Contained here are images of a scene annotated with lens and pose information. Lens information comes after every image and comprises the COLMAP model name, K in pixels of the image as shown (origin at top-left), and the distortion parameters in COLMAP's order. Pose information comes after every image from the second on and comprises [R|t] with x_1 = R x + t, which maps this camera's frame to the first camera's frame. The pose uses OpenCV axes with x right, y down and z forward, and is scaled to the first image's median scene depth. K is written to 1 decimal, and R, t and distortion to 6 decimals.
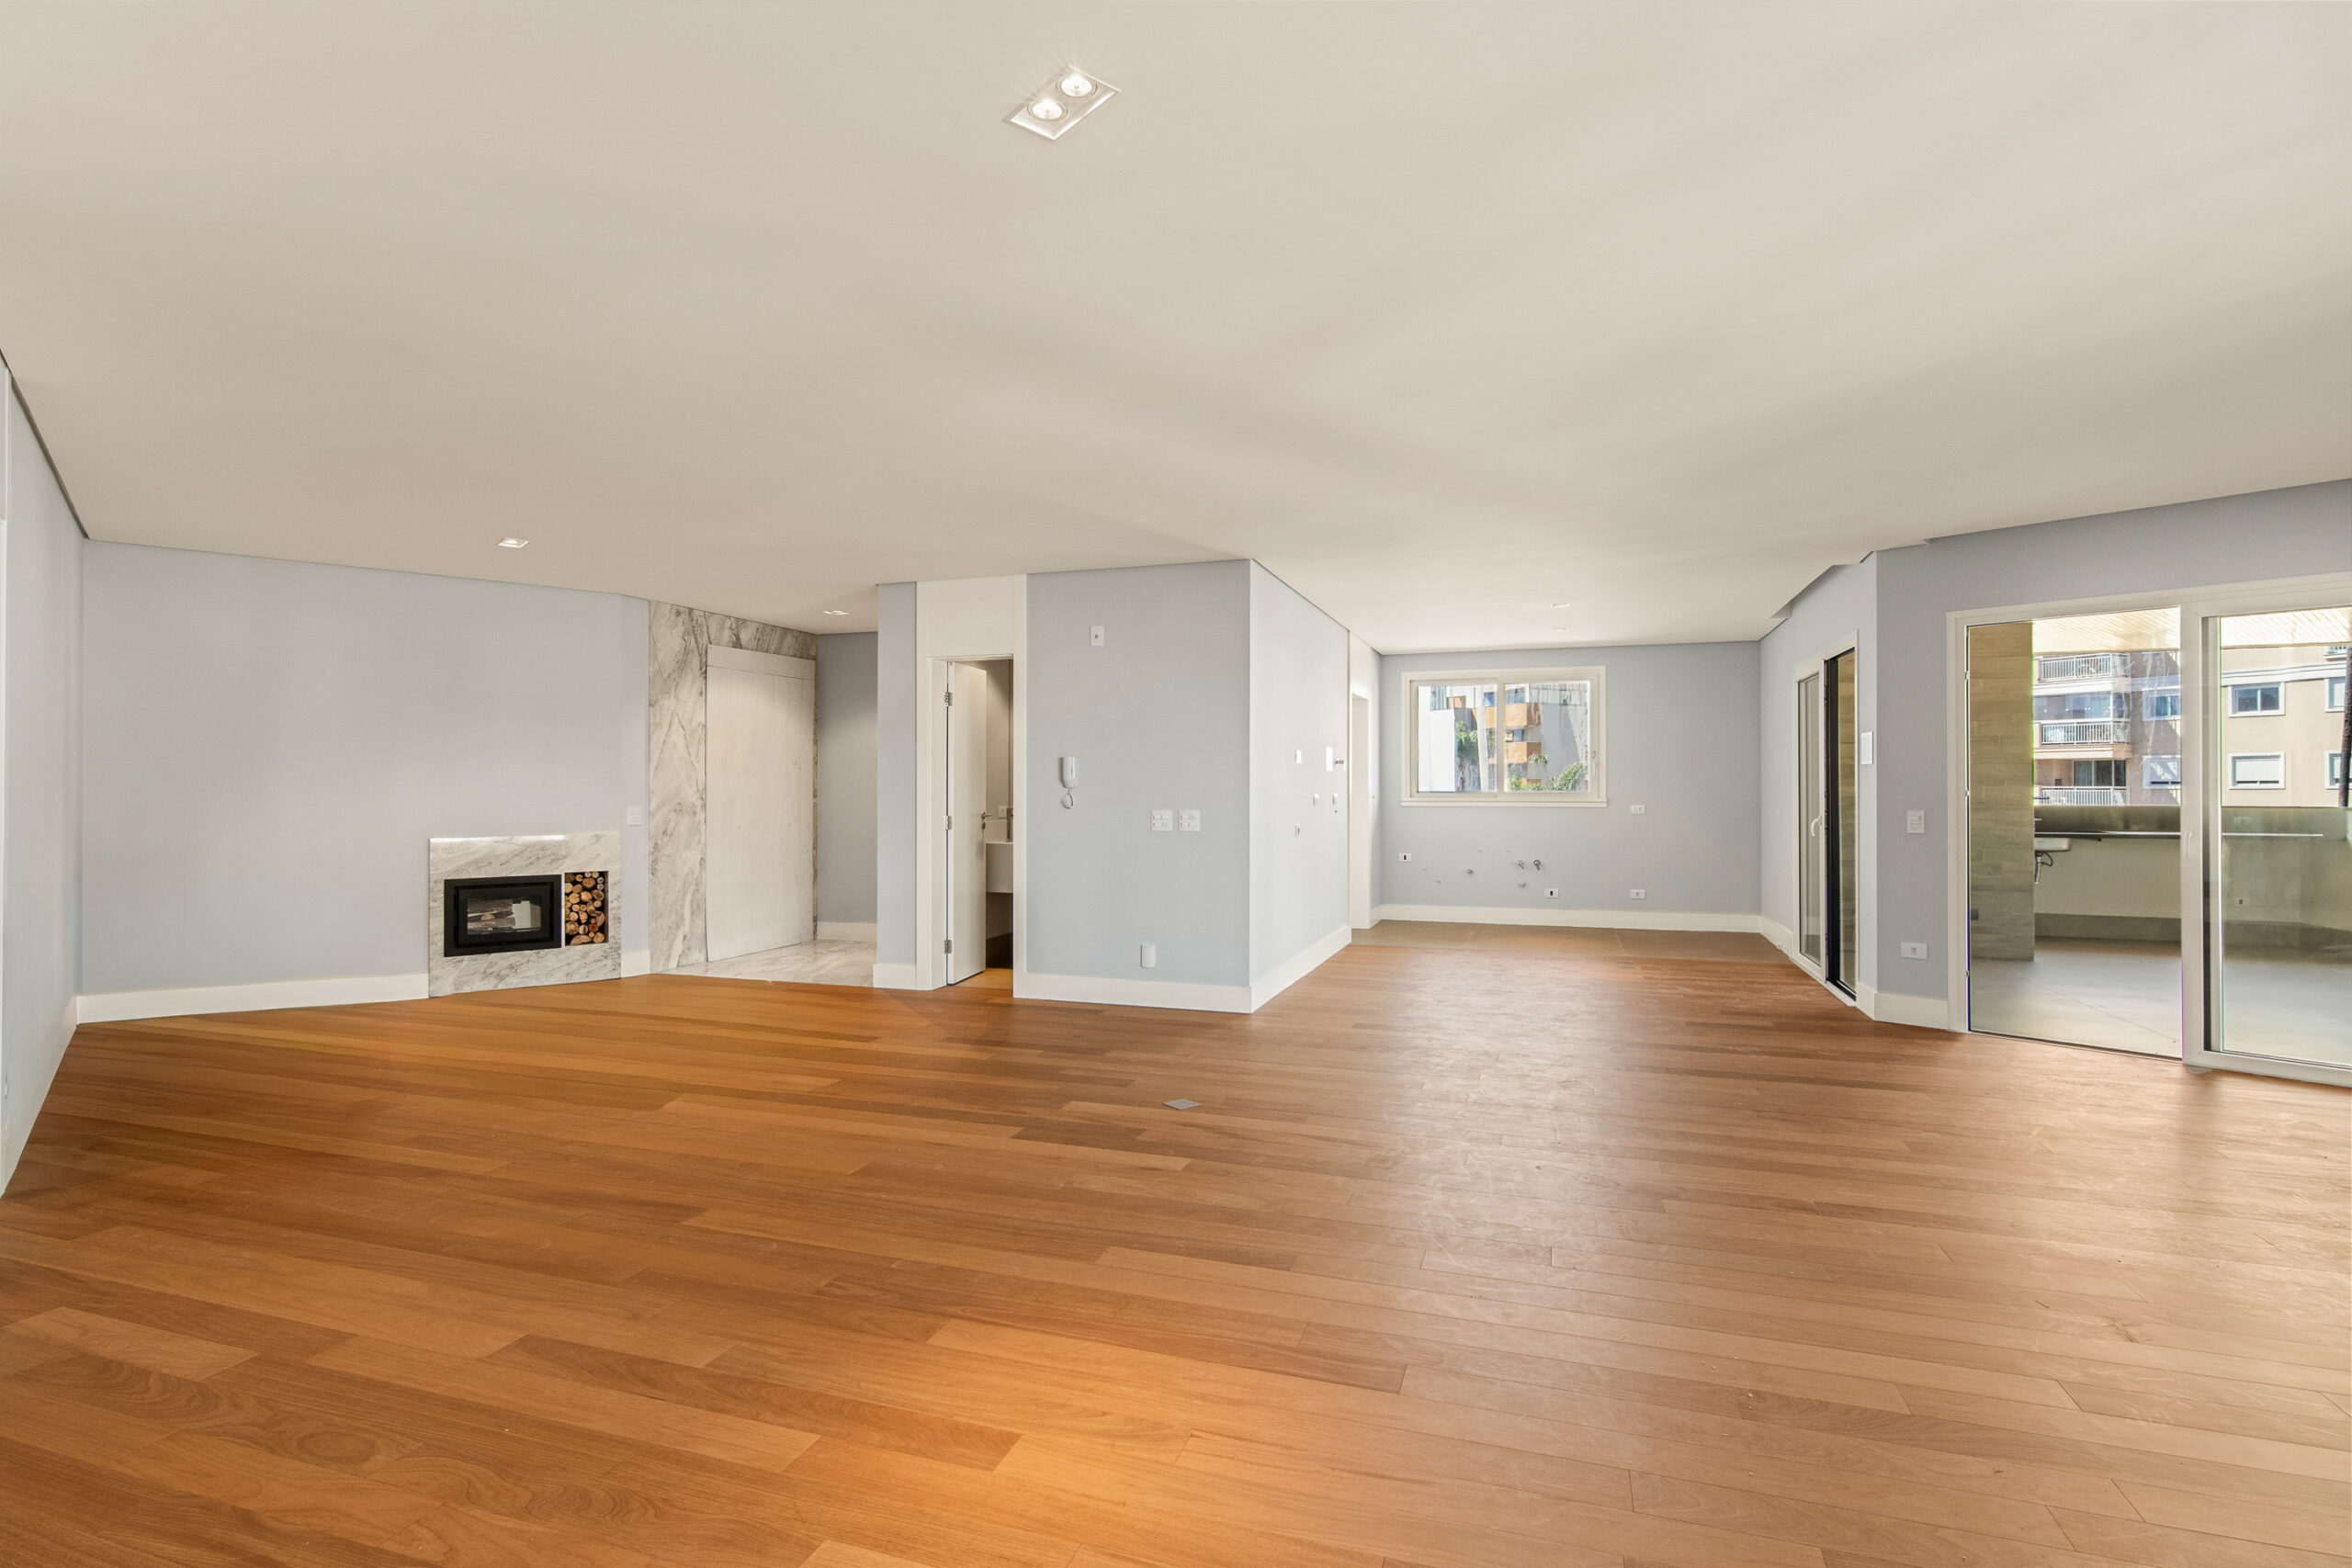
lens RADIAL K [[1136.7, 0, 1168.6], [0, 1136.7, 785.6], [0, 0, 1]] dist [-0.001097, 0.000093]
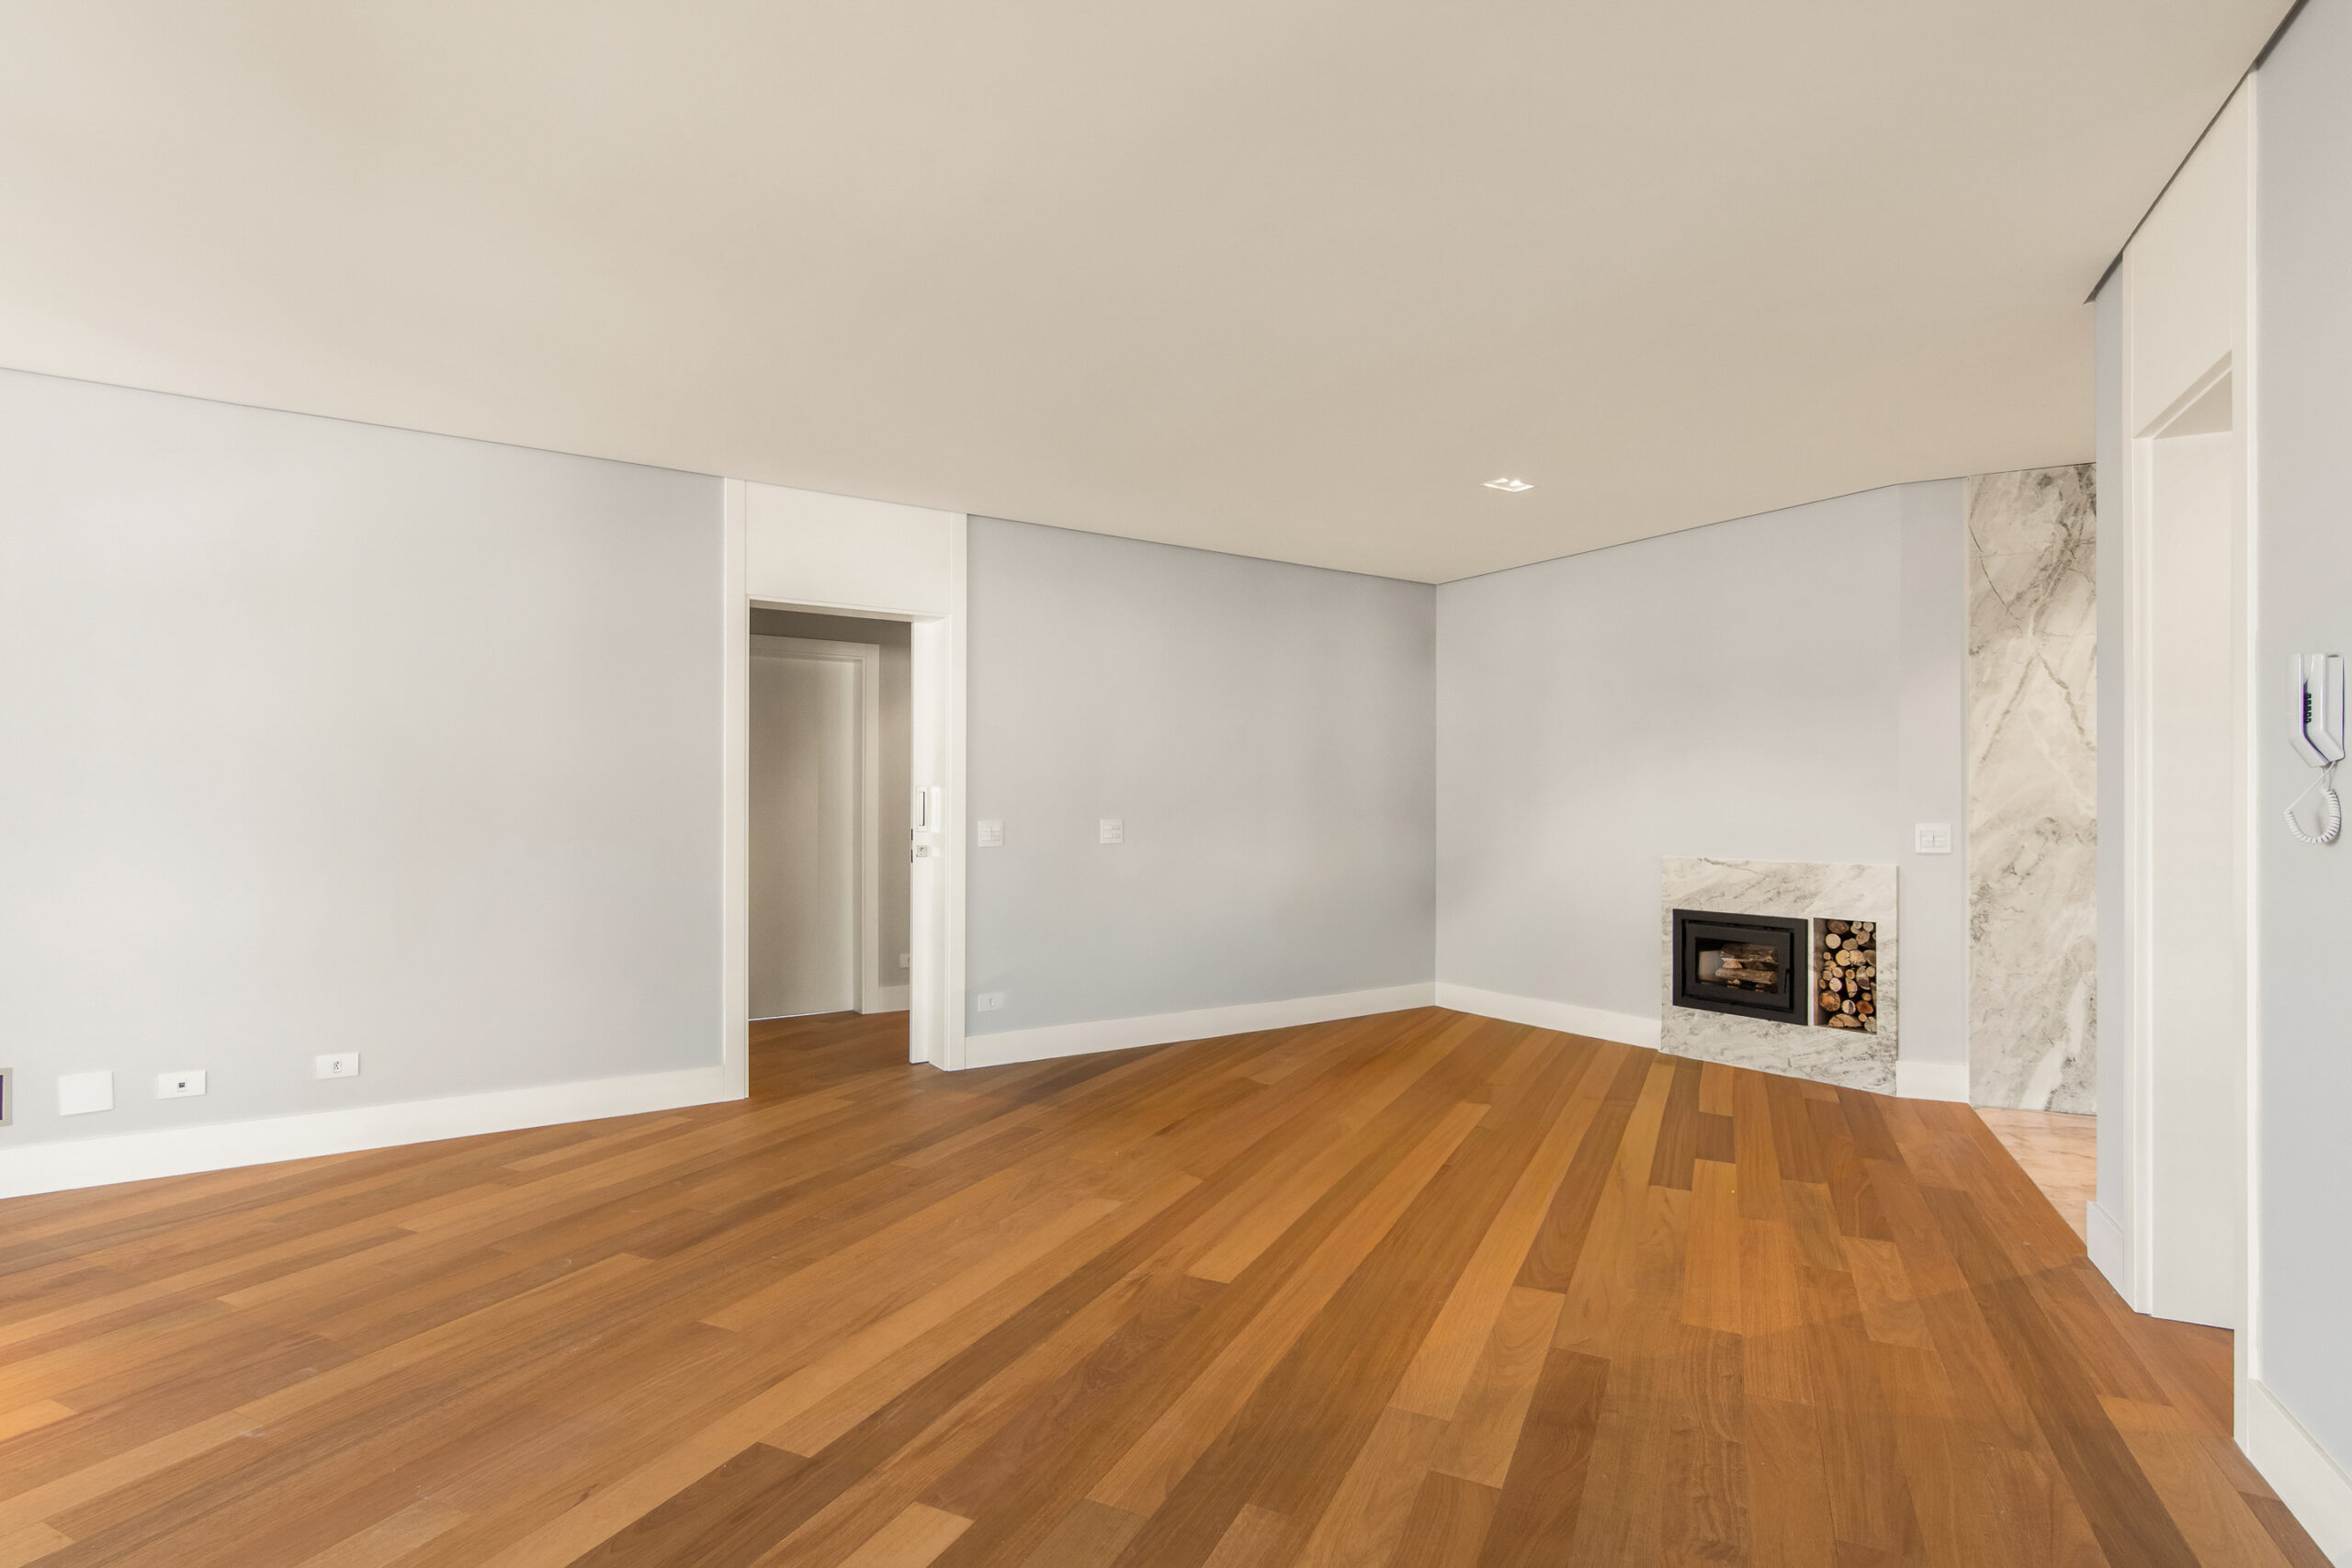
lens RADIAL K [[1146.1, 0, 1166.9], [0, 1146.1, 805.6], [0, 0, 1]] dist [-0.000665, 0.001024]
pose [[-0.123070, -0.003397, -0.992392, 0.197382], [0.003343, 0.999987, -0.003838, 0.010271], [0.992392, -0.003790, -0.123057, 0.682166]]
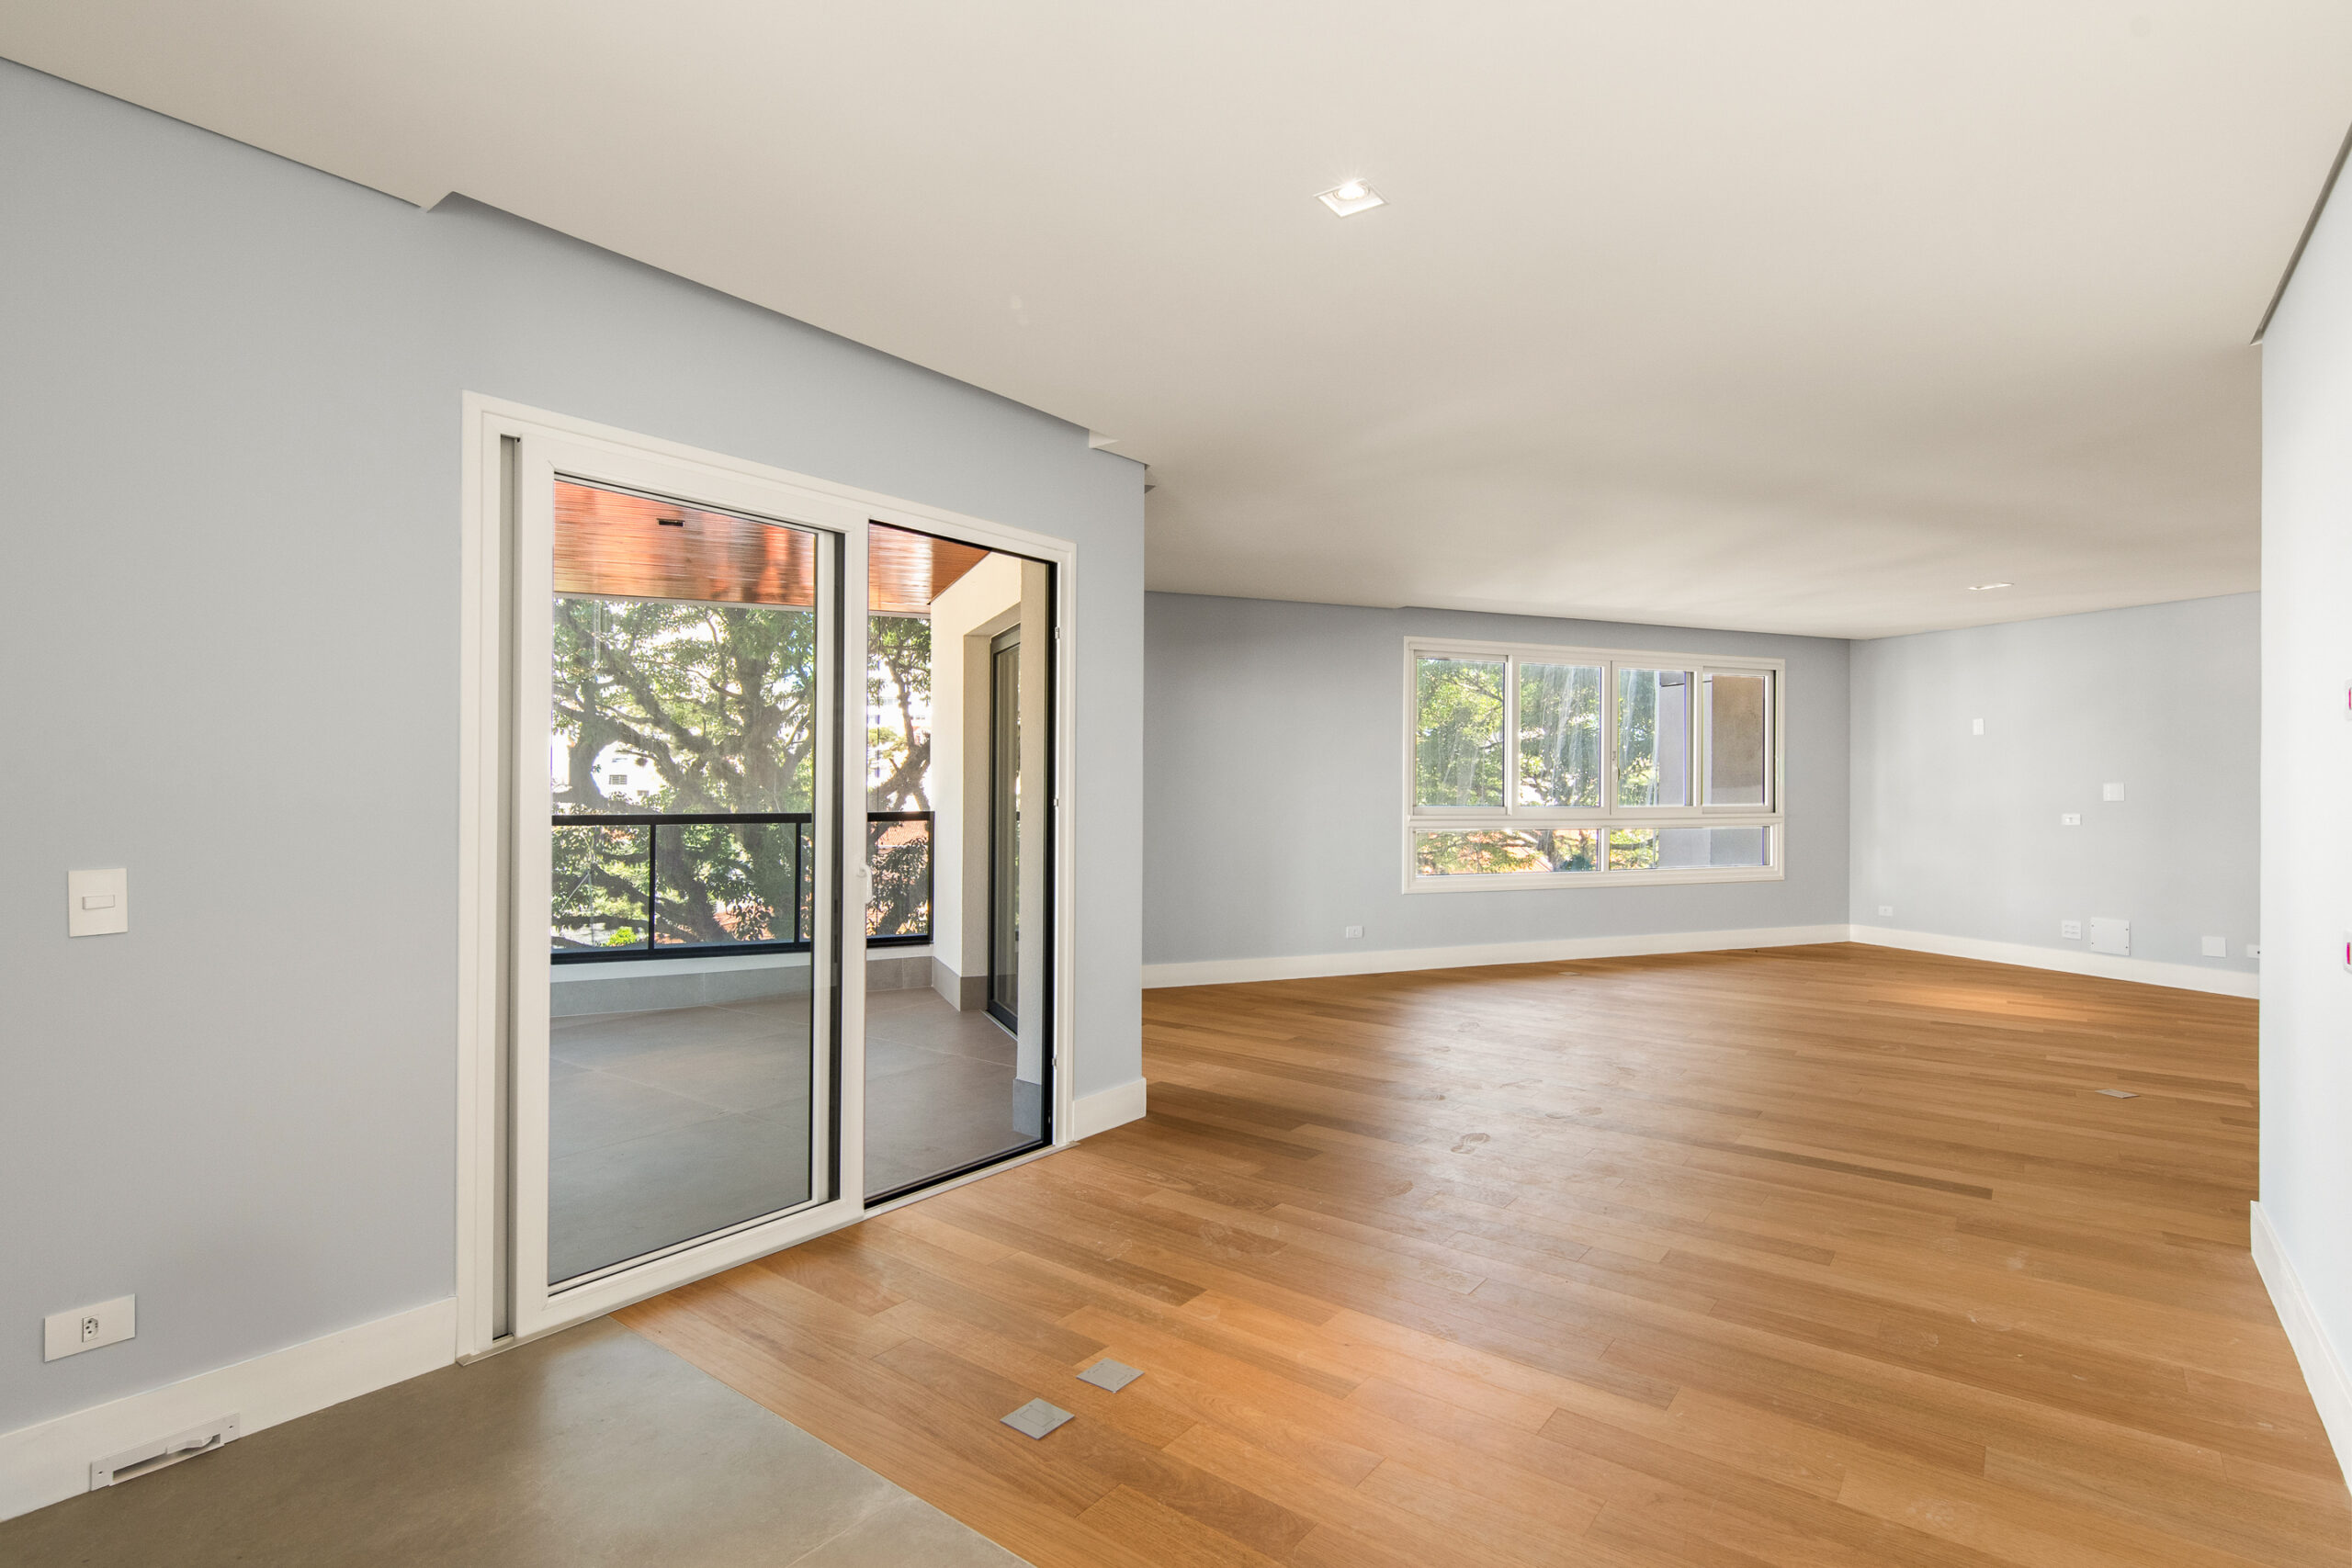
lens RADIAL K [[1140.8, 0, 1166.4], [0, 1140.8, 792.1], [0, 0, 1]] dist [-0.001521, -0.000427]
pose [[-0.946766, -0.006057, 0.321866, 0.310788], [-0.006029, 0.999981, 0.001083, -0.000167], [-0.321867, -0.000915, -0.946784, 1.388046]]
